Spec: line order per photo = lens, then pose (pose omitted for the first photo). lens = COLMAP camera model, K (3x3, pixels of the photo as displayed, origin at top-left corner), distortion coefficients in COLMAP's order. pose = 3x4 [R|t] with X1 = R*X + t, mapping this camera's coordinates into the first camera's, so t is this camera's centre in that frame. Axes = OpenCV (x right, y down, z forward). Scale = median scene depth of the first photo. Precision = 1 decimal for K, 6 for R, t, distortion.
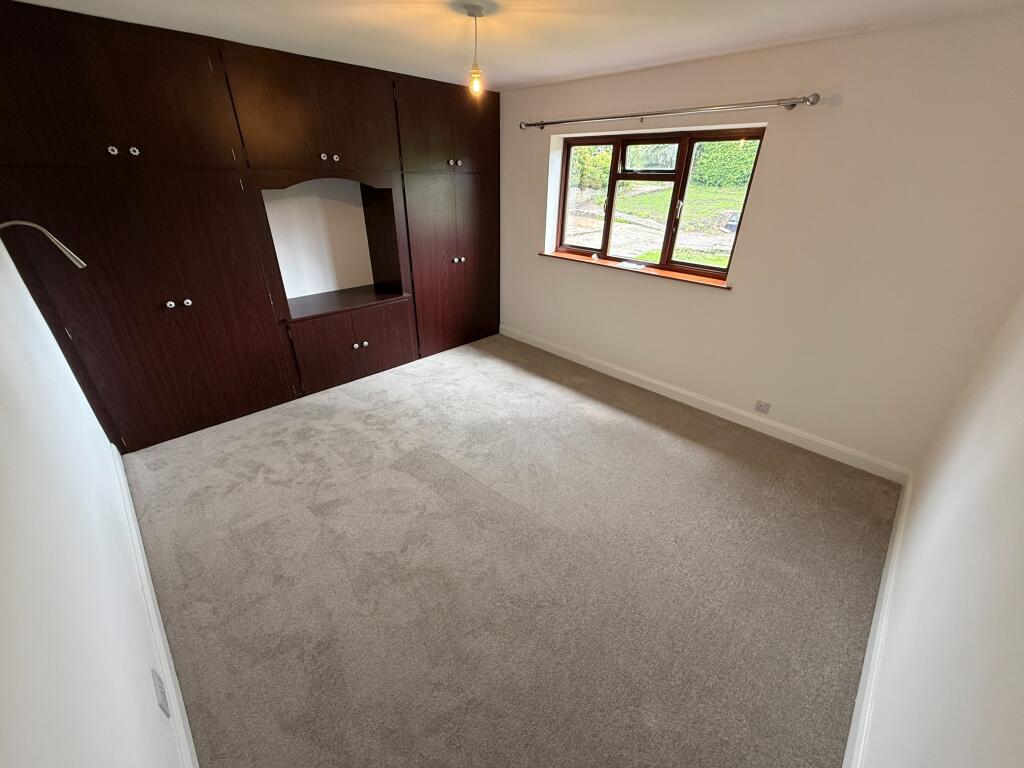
lens RADIAL K [[407.8, 0, 509.8], [0, 407.8, 387.0], [0, 0, 1]] dist [-0.000524, -0.000121]
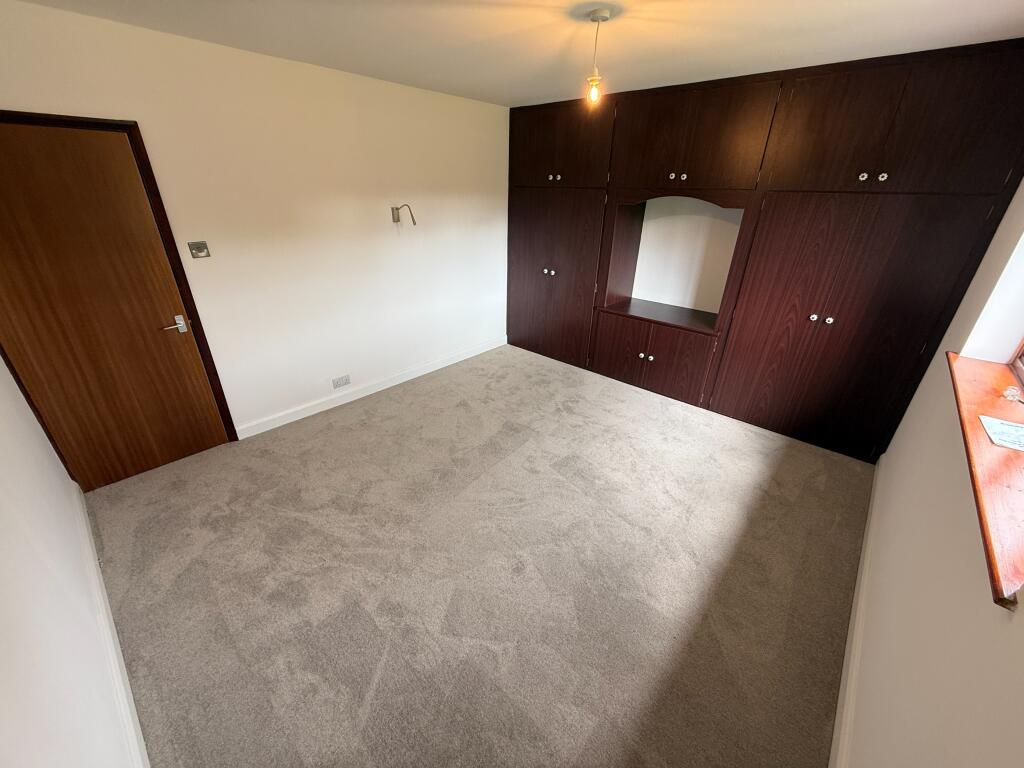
lens RADIAL K [[407.8, 0, 509.8], [0, 407.8, 387.0], [0, 0, 1]] dist [-0.000524, -0.000121]
pose [[0.049007, 0.425072, -0.903832, 0.683845], [-0.478327, 0.804388, 0.352368, -0.285368], [0.876813, 0.415059, 0.242744, 0.579247]]
